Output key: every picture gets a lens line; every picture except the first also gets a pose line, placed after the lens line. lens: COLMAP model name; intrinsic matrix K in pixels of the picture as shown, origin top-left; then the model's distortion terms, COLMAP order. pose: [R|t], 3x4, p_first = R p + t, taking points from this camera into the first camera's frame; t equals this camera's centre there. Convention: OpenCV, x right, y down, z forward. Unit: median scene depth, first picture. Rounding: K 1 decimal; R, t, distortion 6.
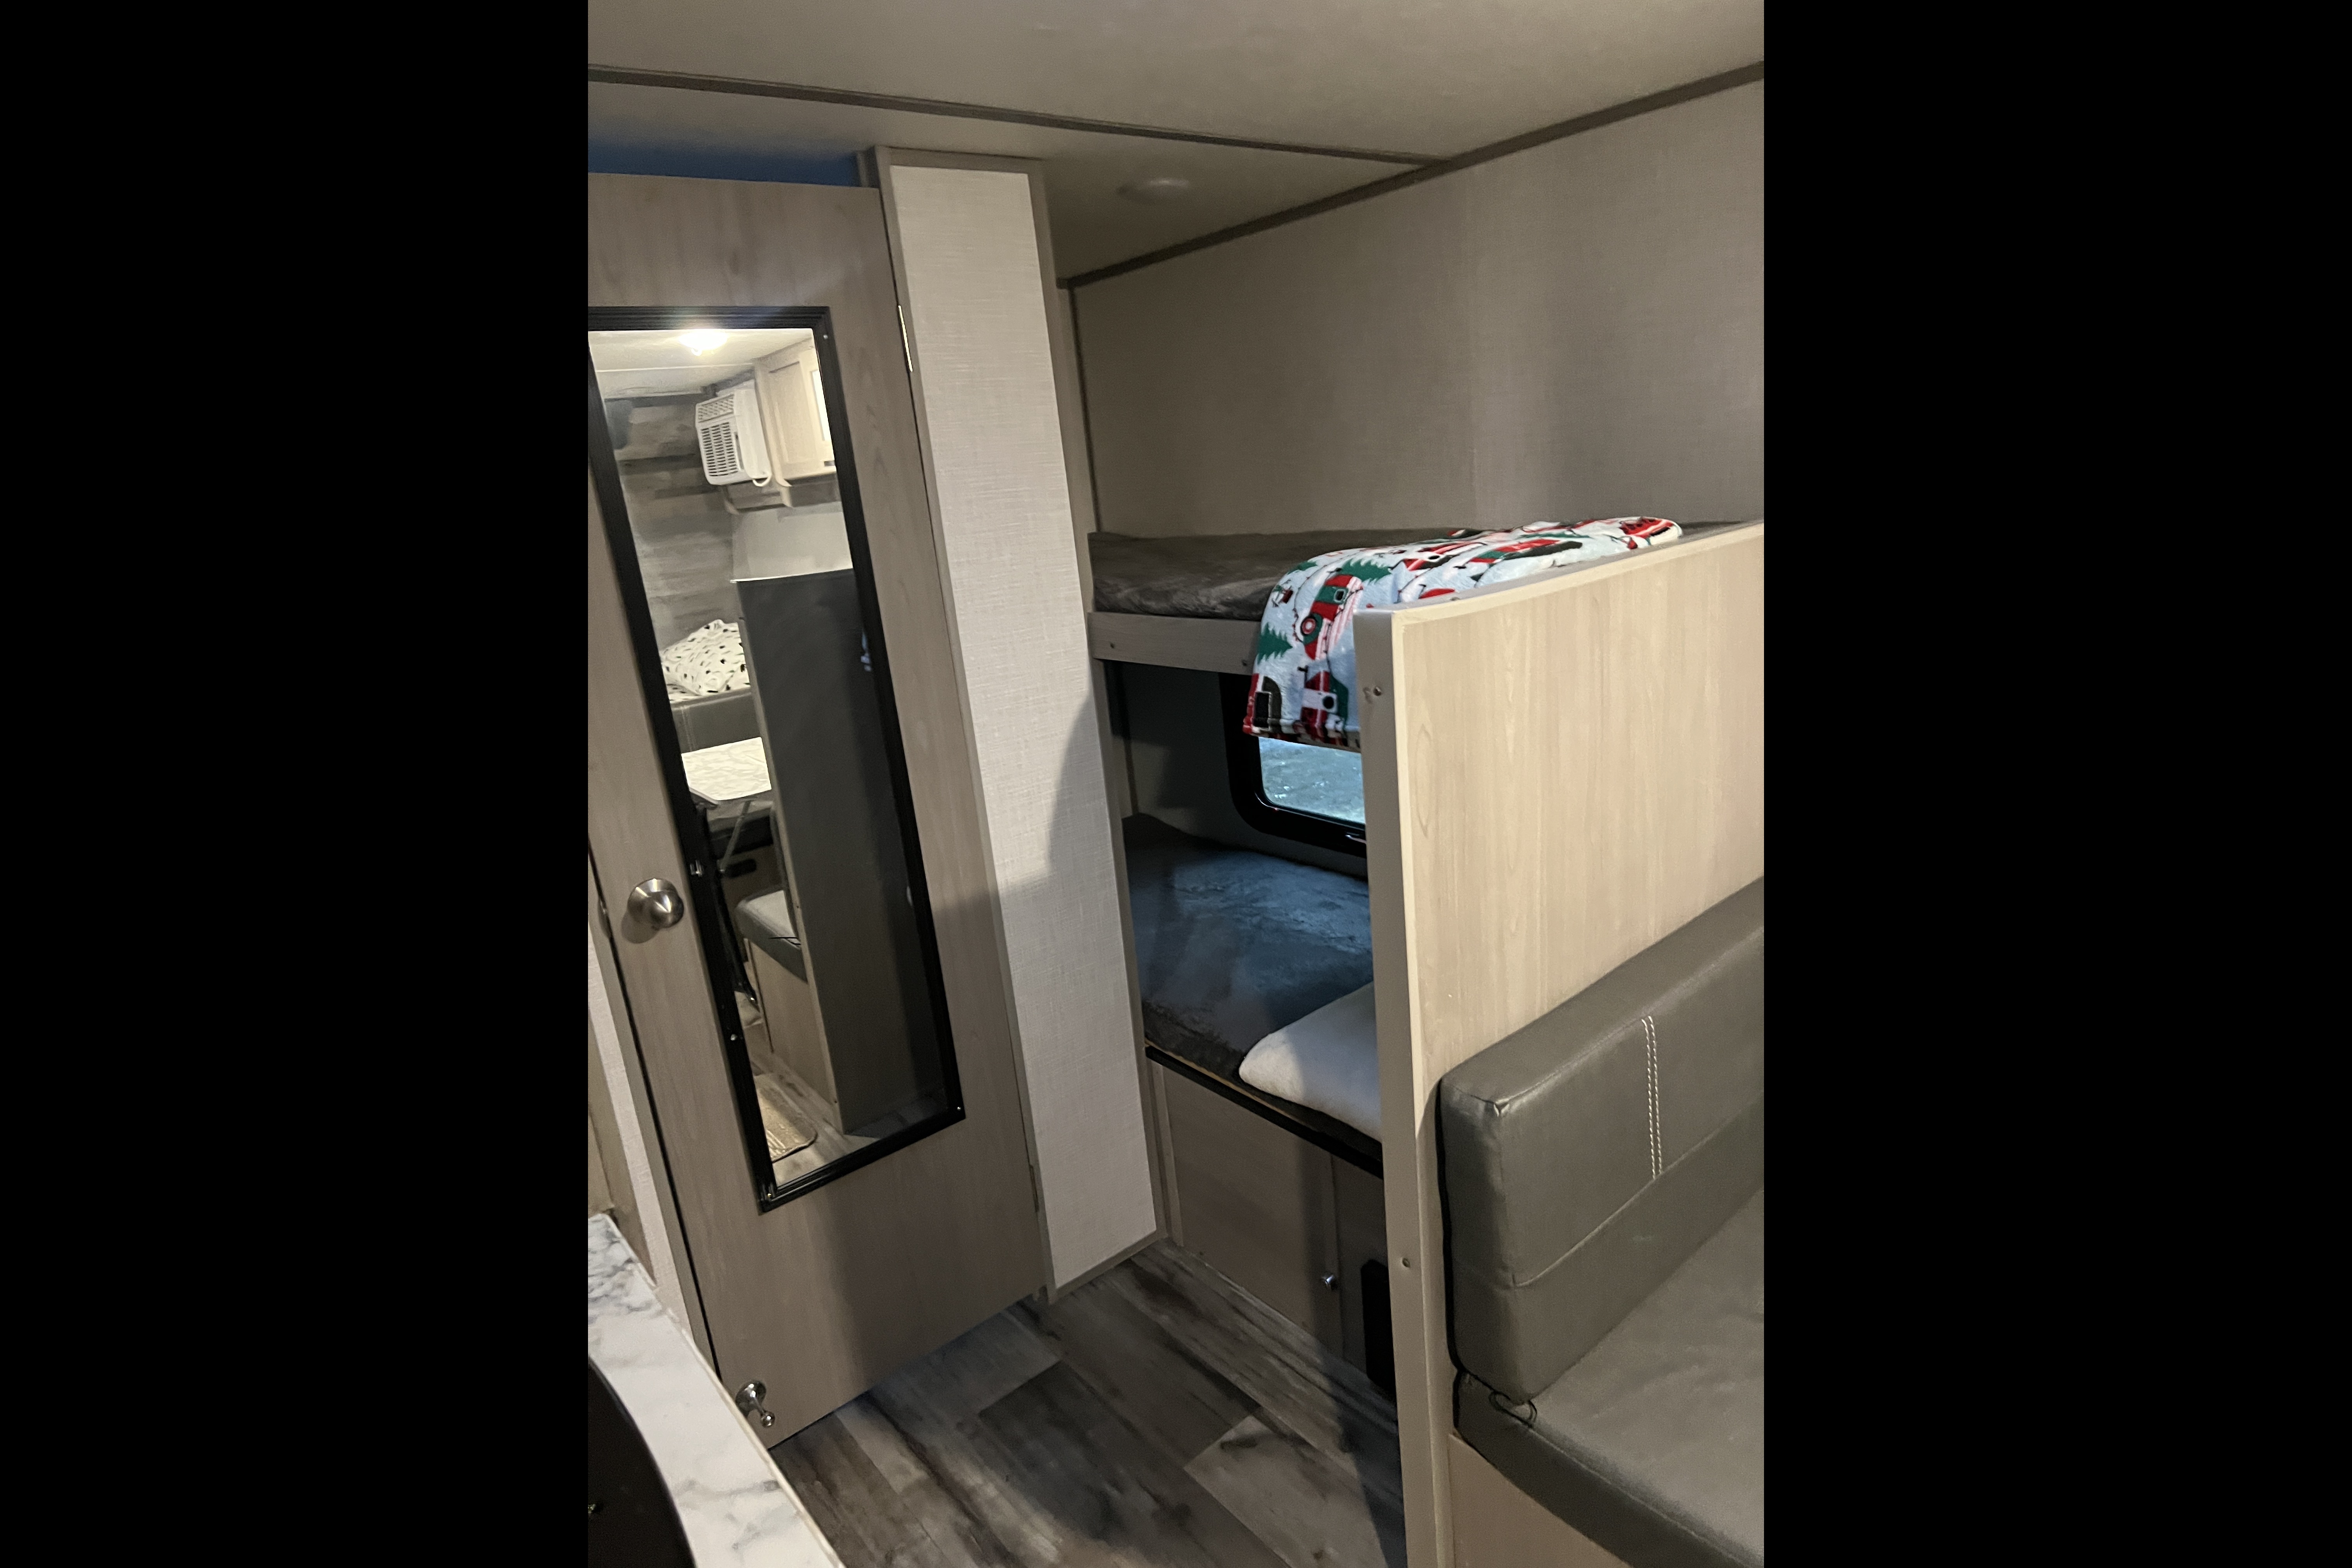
lens RADIAL K [[1197.1, 0, 1193.6], [0, 1197.1, 792.5], [0, 0, 1]] dist [0.016641, -0.007509]
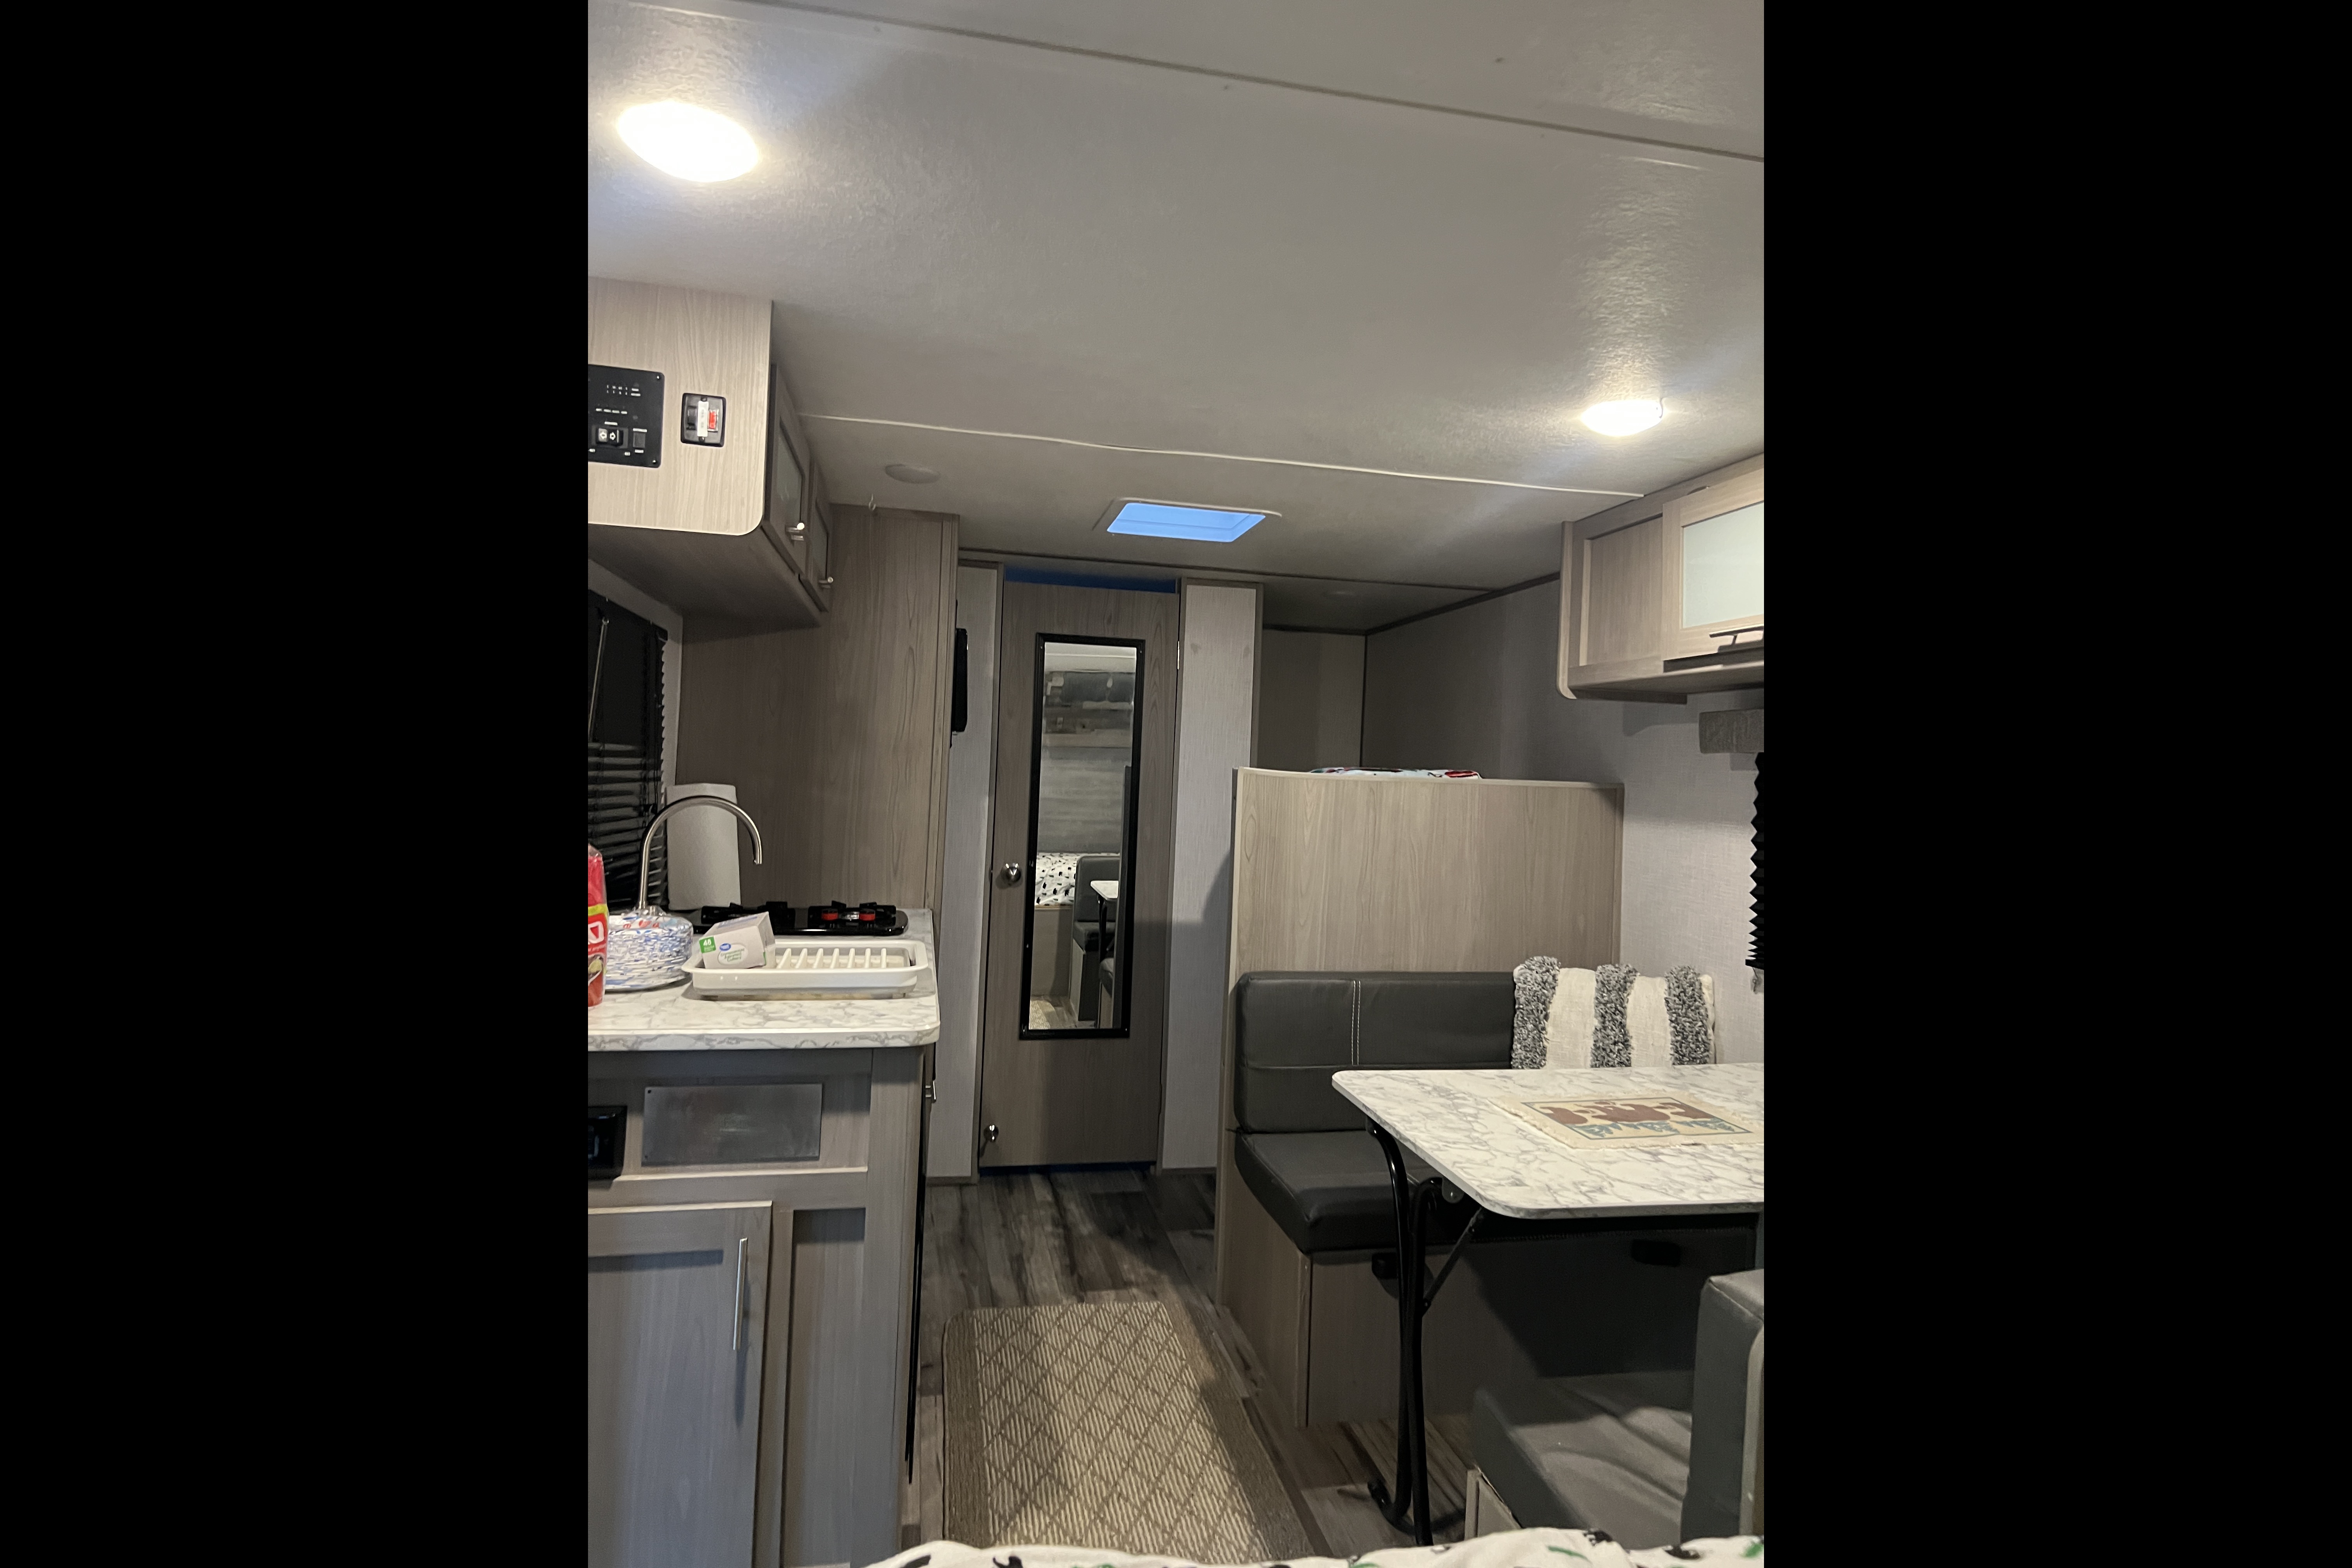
lens RADIAL K [[1197.1, 0, 1180.2], [0, 1197.1, 760.7], [0, 0, 1]] dist [0.016641, -0.007509]
pose [[0.872515, 0.124826, -0.472372, 0.799200], [-0.248968, 0.945465, -0.210024, 0.259214], [0.420395, 0.300855, 0.856011, -0.800144]]
